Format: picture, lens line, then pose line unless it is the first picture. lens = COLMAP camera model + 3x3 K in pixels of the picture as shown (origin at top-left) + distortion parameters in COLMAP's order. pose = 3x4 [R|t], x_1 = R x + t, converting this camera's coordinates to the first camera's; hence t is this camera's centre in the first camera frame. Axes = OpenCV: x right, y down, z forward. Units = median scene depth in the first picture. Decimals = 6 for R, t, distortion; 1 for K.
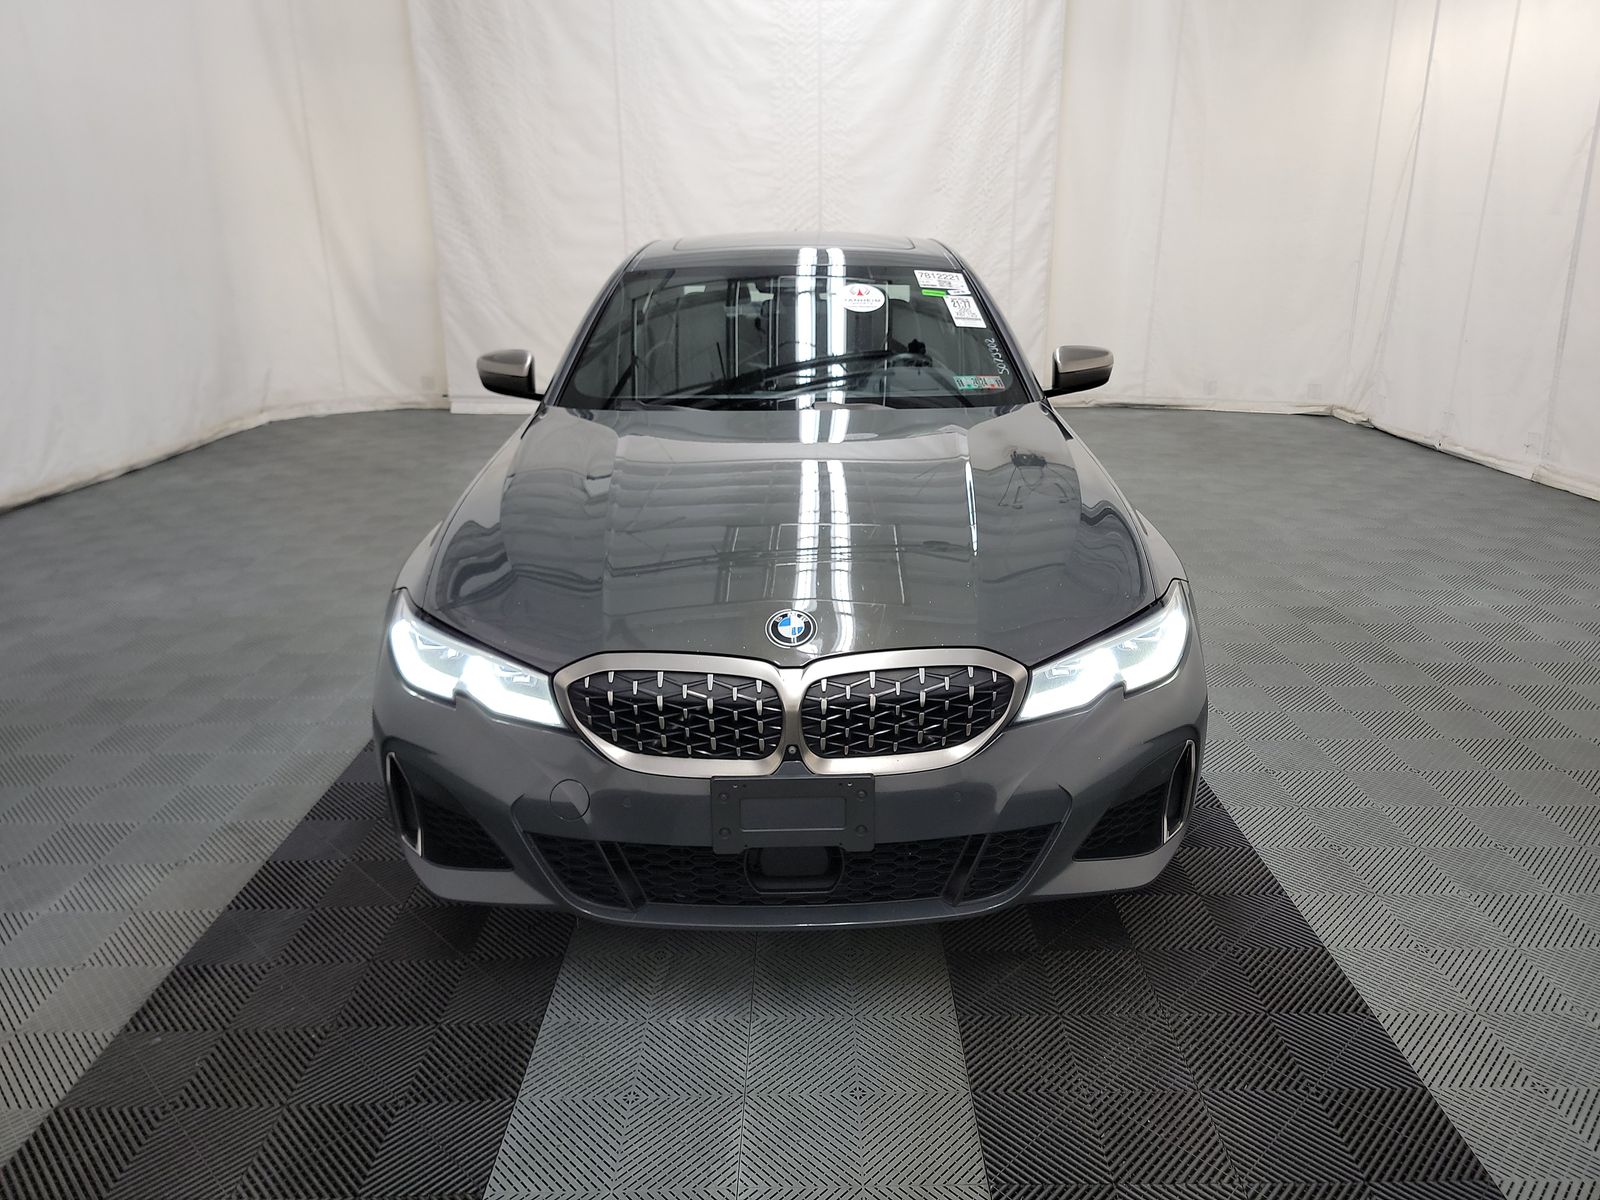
lens RADIAL K [[1128.3, 0, 845.8], [0, 1128.3, 599.1], [0, 0, 1]] dist [0.032071, -0.031637]
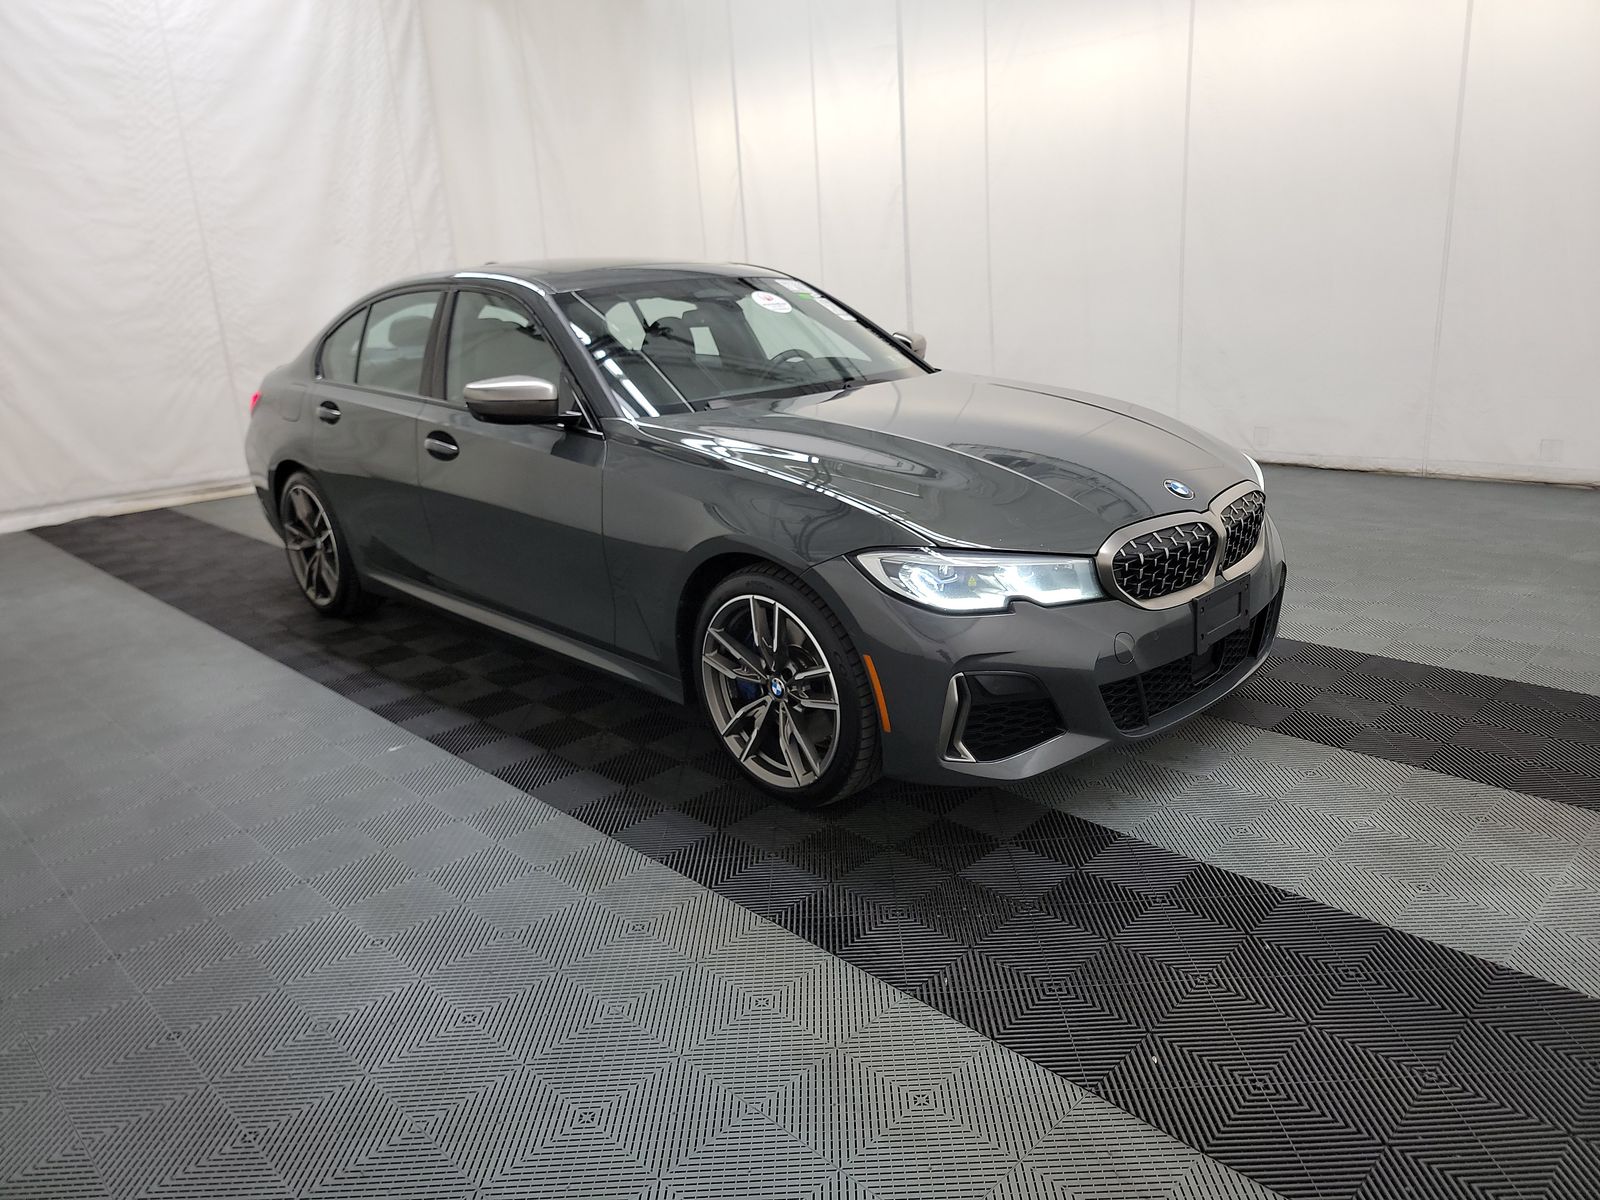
lens RADIAL K [[1128.3, 0, 845.8], [0, 1128.3, 599.1], [0, 0, 1]] dist [0.032071, -0.031637]
pose [[0.706258, -0.226673, 0.670686, -0.332503], [0.264666, 0.963202, 0.046832, -0.004989], [-0.656622, 0.144432, 0.740262, 0.062160]]
